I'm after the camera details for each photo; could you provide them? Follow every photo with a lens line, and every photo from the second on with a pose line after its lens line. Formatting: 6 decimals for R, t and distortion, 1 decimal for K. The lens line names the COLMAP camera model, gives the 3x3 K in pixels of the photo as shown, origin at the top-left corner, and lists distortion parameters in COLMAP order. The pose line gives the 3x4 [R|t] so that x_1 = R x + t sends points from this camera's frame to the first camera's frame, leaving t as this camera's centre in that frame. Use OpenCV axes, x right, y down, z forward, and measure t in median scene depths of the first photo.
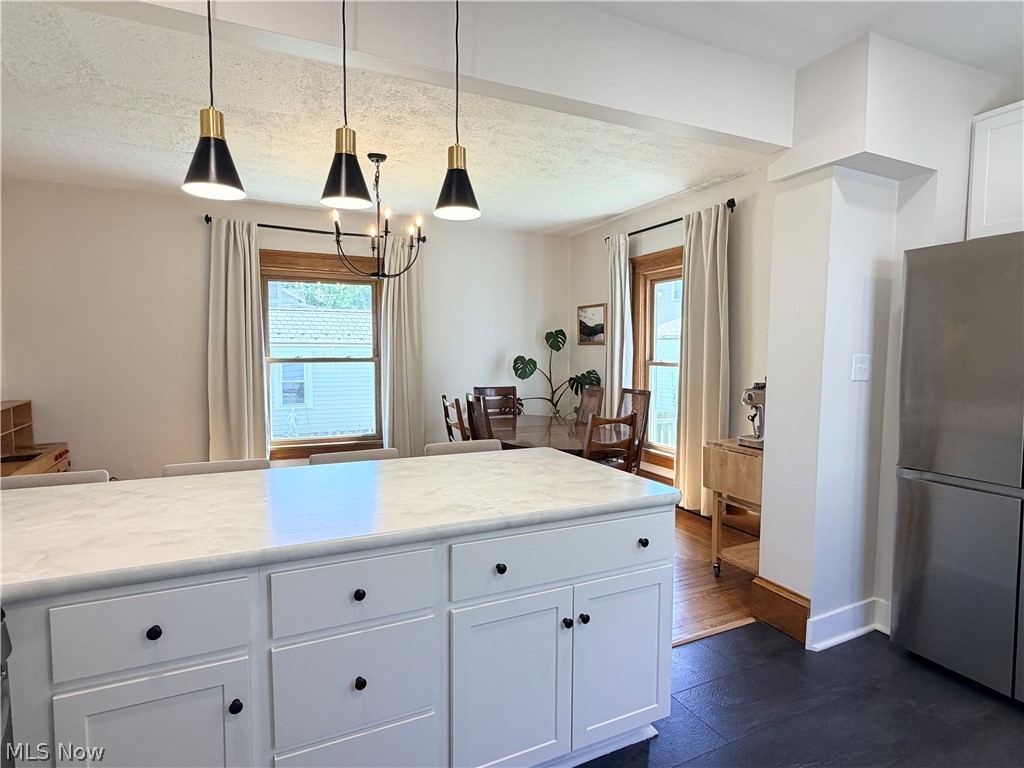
lens RADIAL K [[537.5, 0, 507.0], [0, 537.5, 383.8], [0, 0, 1]] dist [-0.001554, 0.000032]
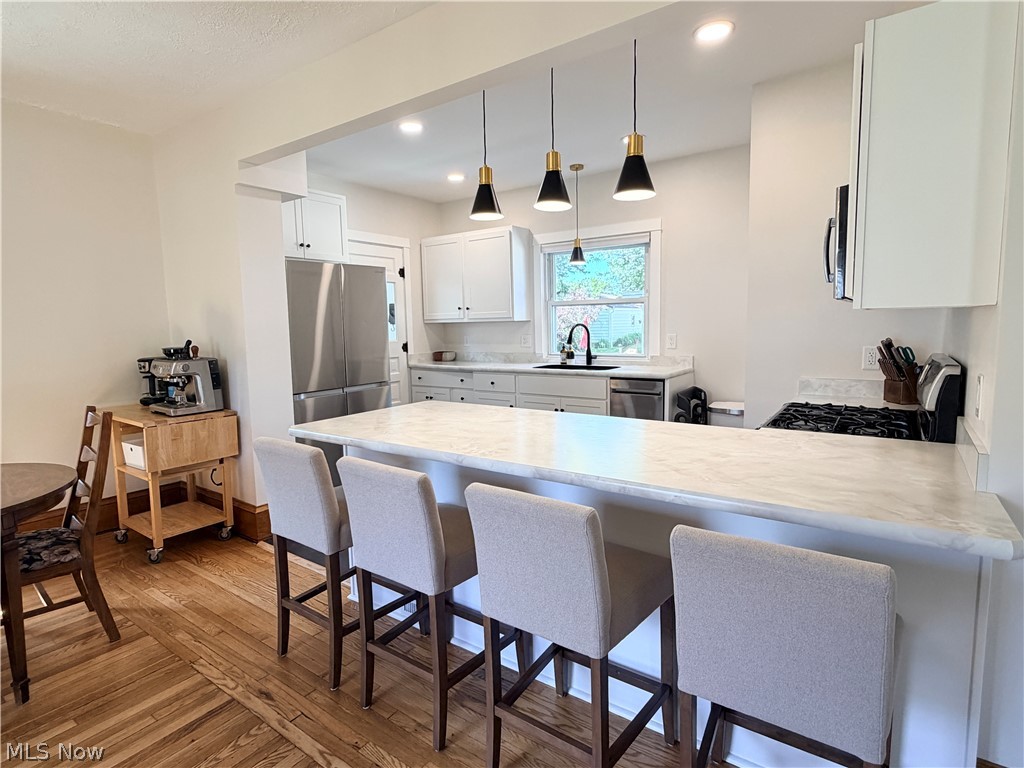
lens RADIAL K [[530.9, 0, 503.0], [0, 530.9, 387.2], [0, 0, 1]] dist [0.000980, 0.000521]
pose [[-0.473961, -0.098044, 0.875071, -0.422419], [0.069400, 0.986531, 0.148121, -0.027477], [-0.877807, 0.130933, -0.460773, 0.519734]]
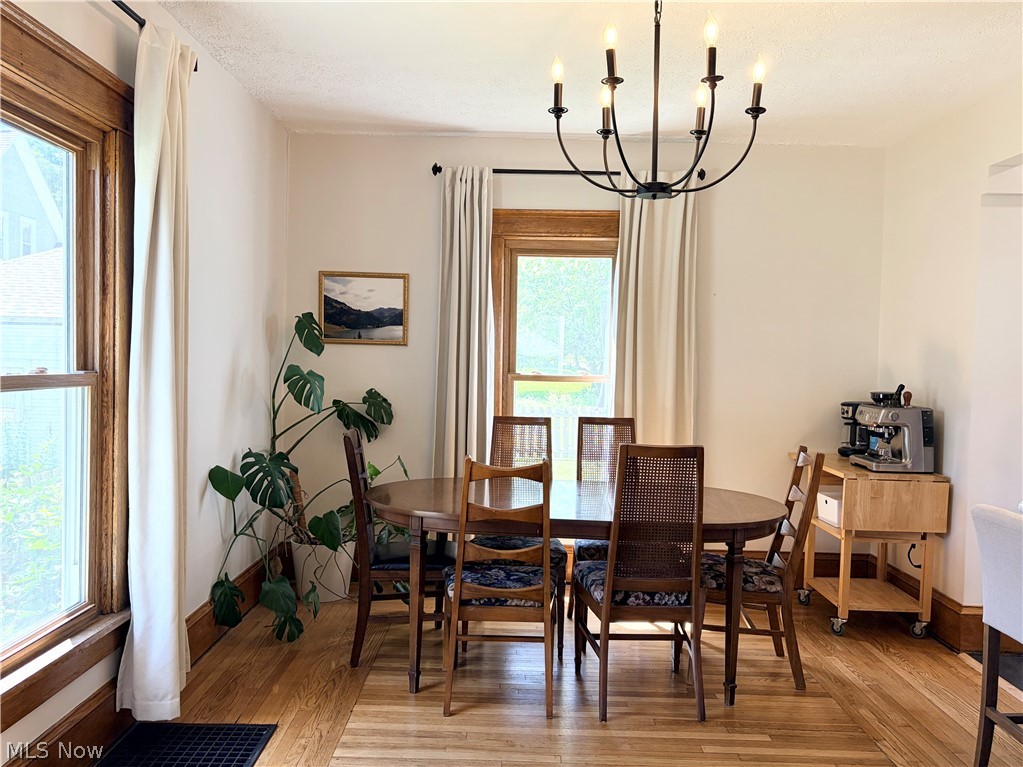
lens RADIAL K [[839.1, 0, 502.9], [0, 839.1, 383.2], [0, 0, 1]] dist [0.041917, -0.038179]
pose [[0.439223, -0.022852, 0.898087, -0.610815], [0.036430, 0.999307, 0.007611, -0.036897], [-0.897639, 0.029374, 0.439751, 0.534894]]
